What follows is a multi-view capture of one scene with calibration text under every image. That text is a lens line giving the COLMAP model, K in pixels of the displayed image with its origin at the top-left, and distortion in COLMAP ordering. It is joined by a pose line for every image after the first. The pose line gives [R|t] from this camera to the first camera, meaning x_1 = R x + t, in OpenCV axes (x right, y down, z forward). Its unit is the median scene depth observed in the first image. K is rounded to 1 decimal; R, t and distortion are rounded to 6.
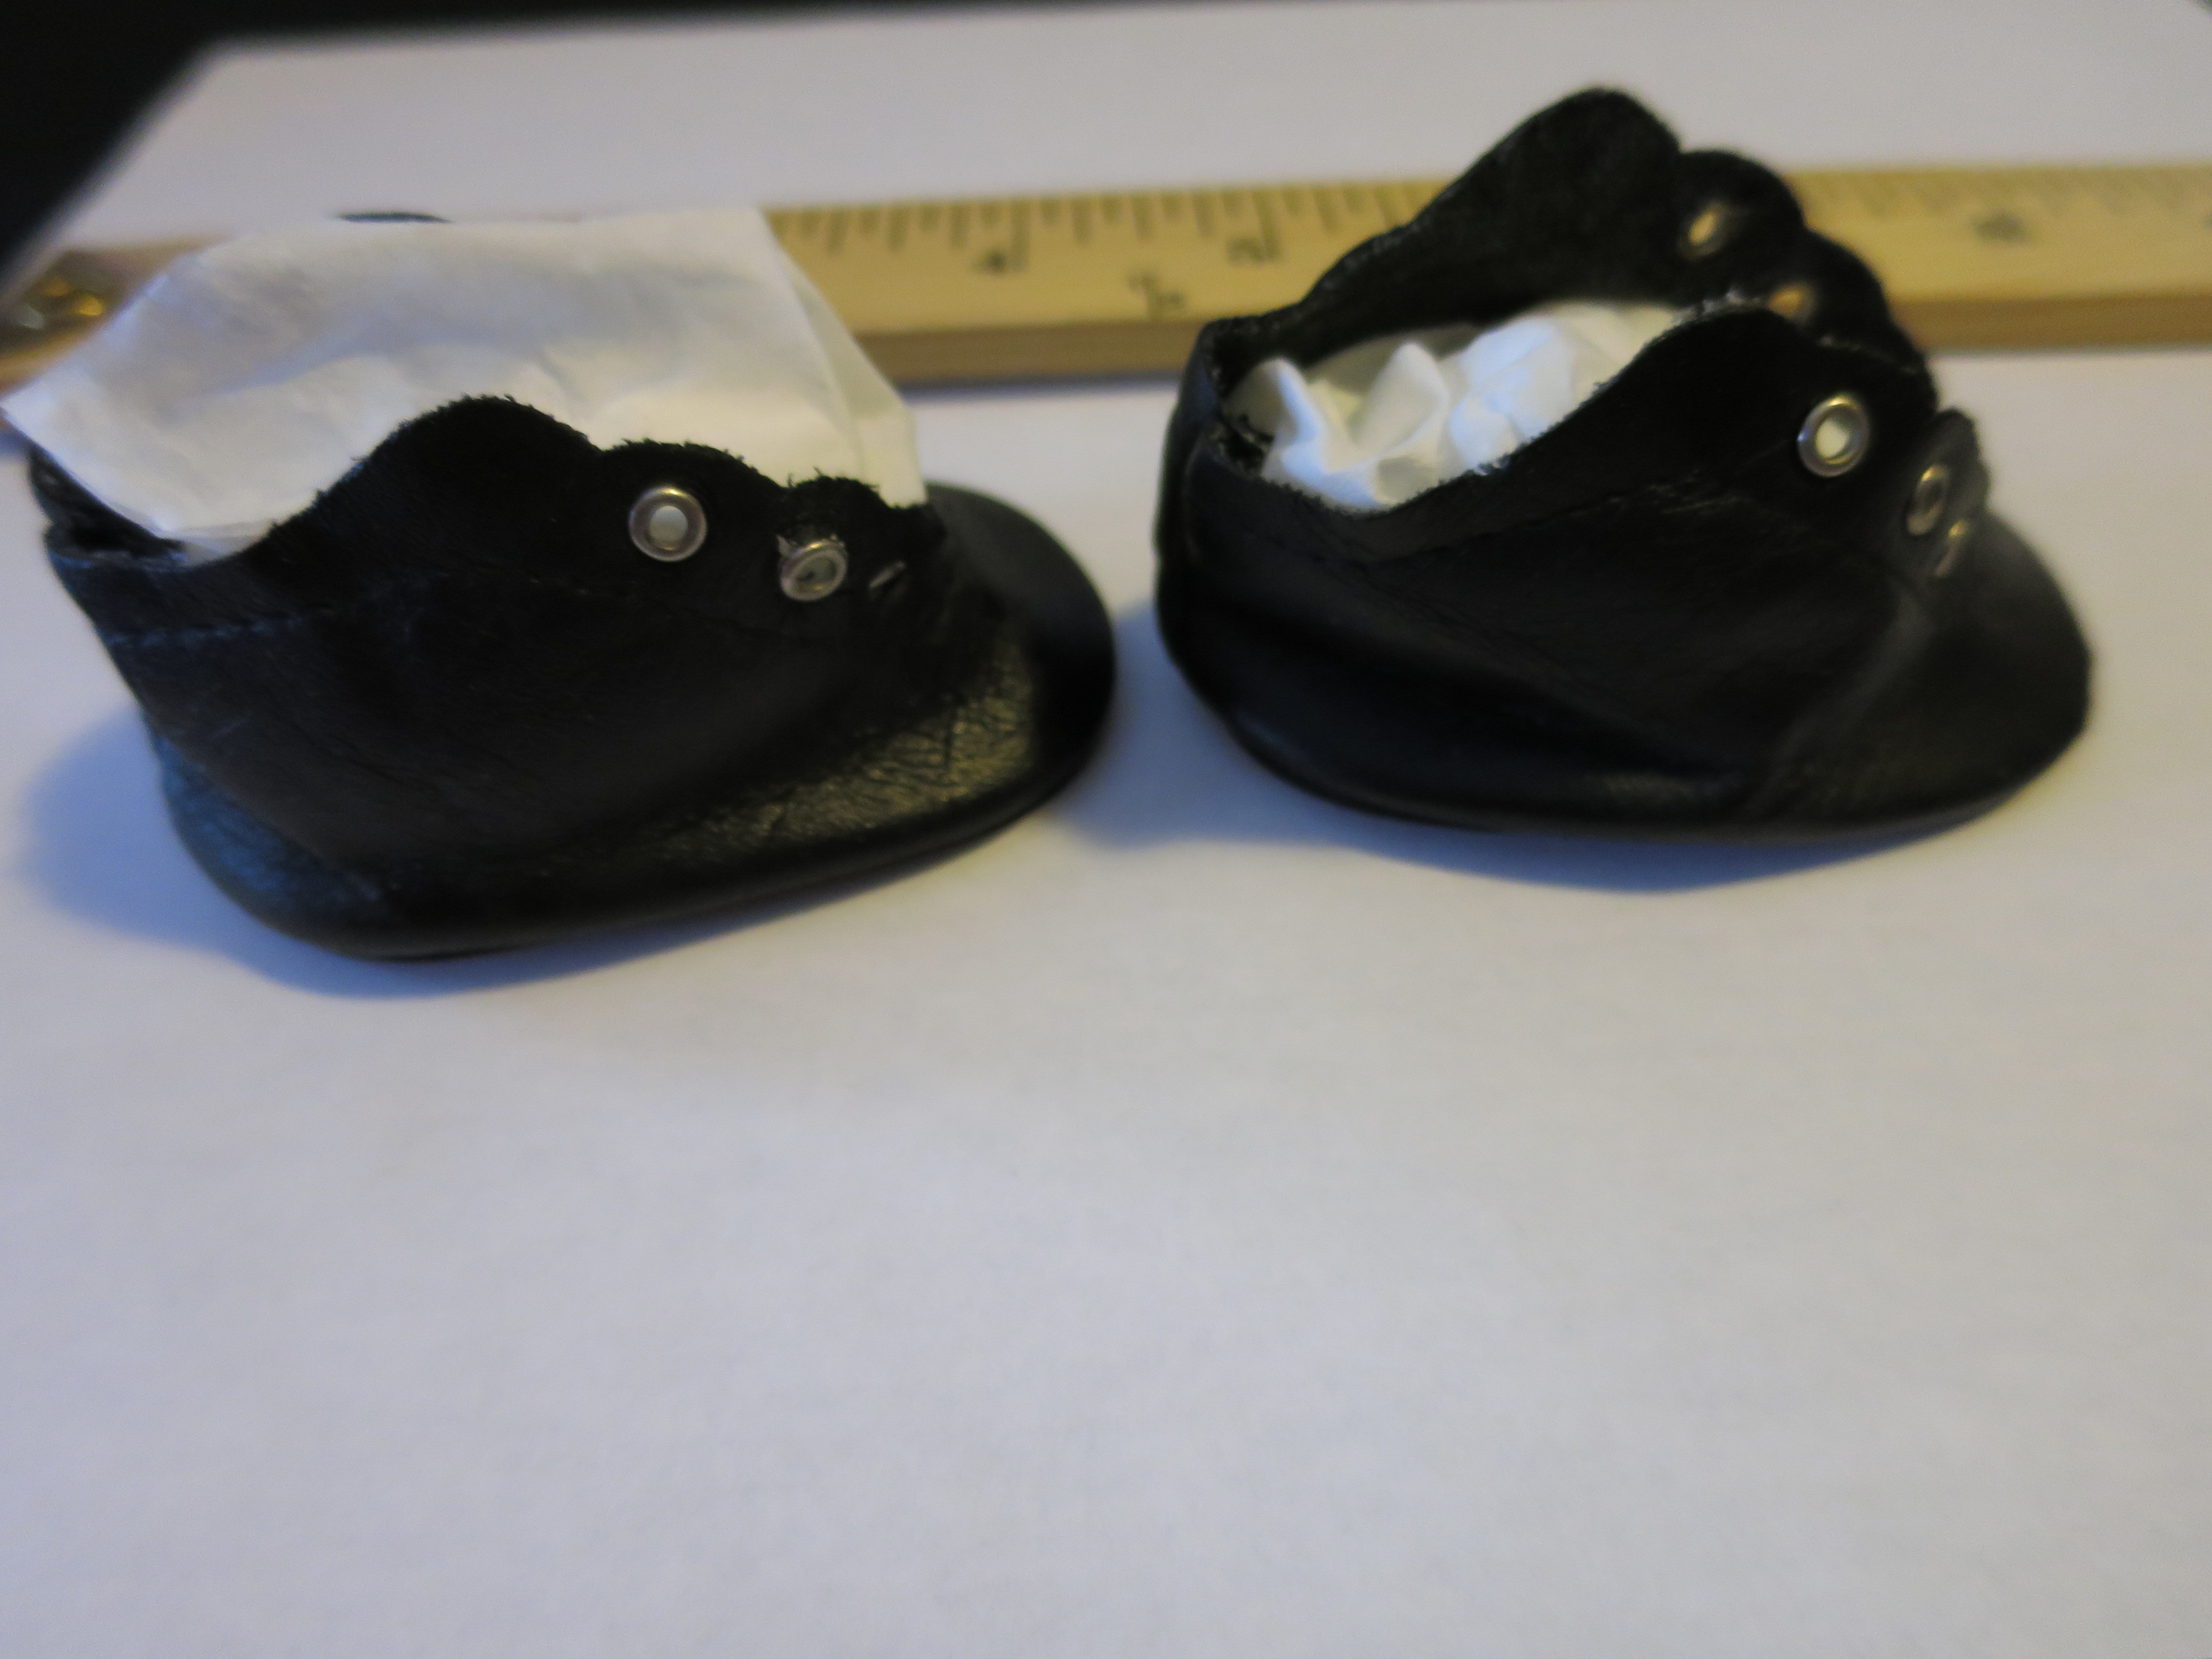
lens RADIAL K [[1352.7, 0, 1106.0], [0, 1352.7, 829.5], [0, 0, 1]] dist [0.002934, 0.002518]
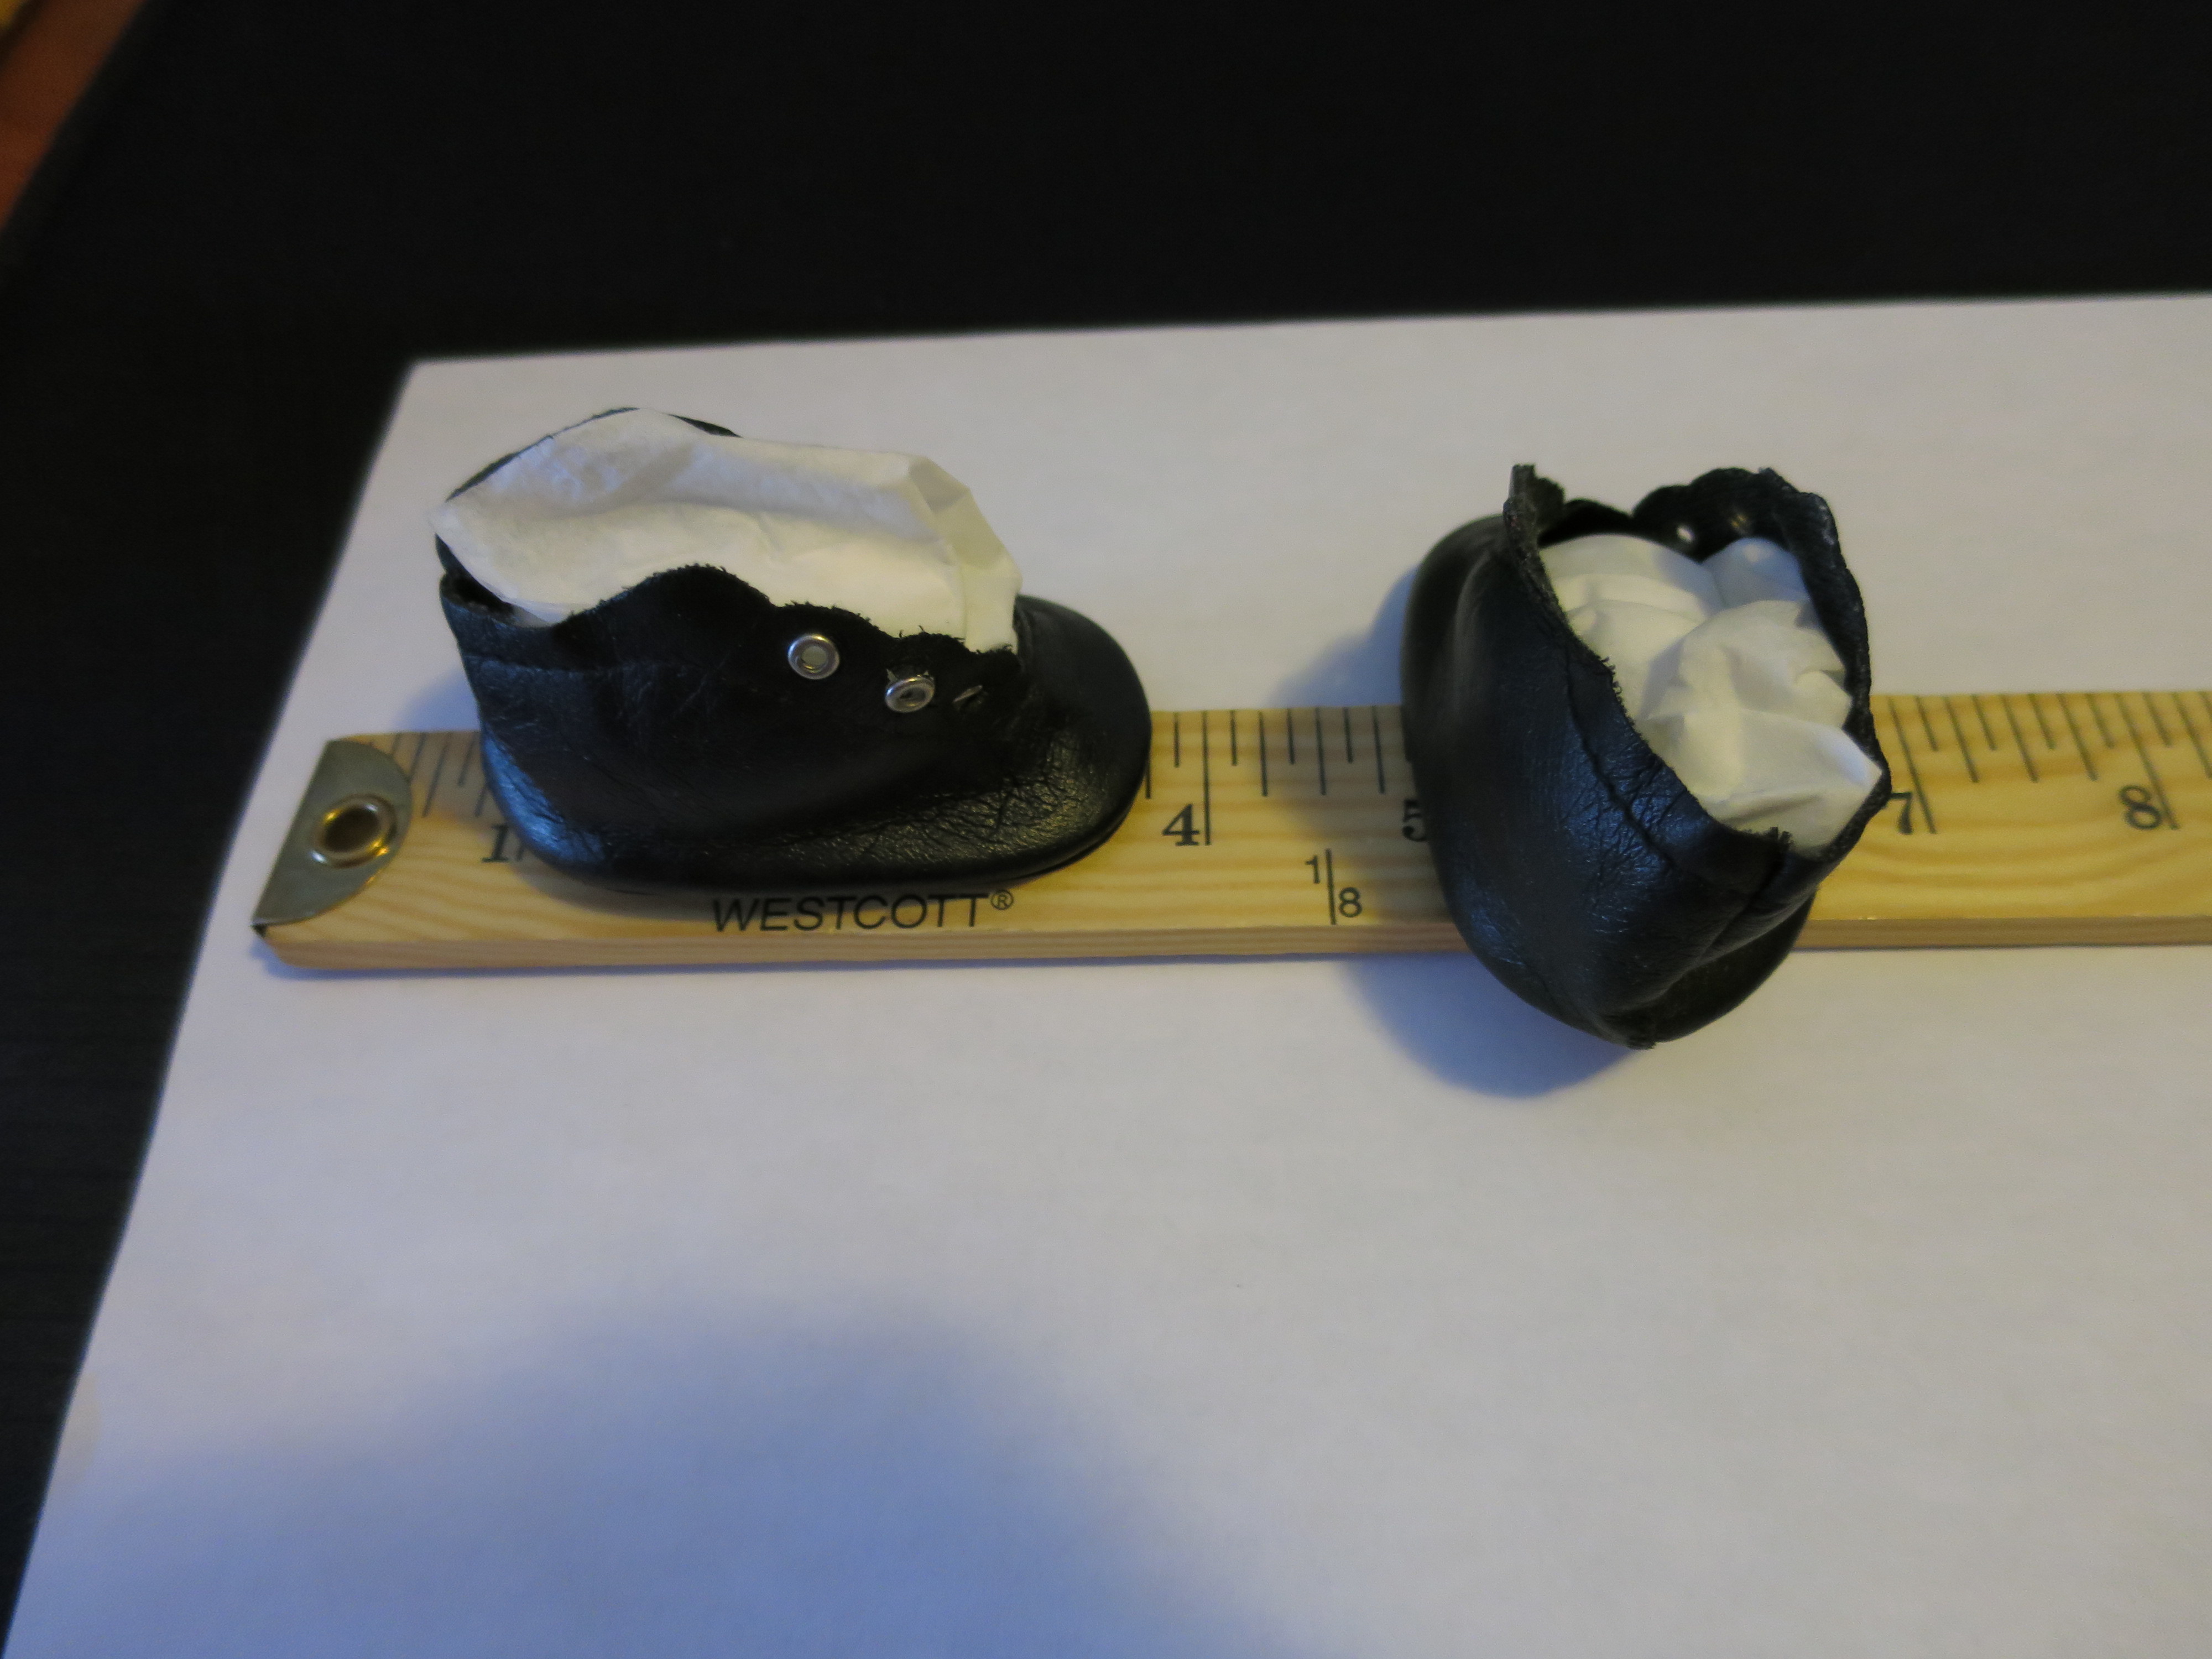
lens RADIAL K [[1352.7, 0, 1106.0], [0, 1352.7, 829.5], [0, 0, 1]] dist [0.002934, 0.002518]
pose [[0.967458, 0.197720, -0.157895, 0.232243], [-0.191806, 0.980054, 0.052008, -0.157401], [0.165029, -0.020030, 0.986085, -0.373412]]
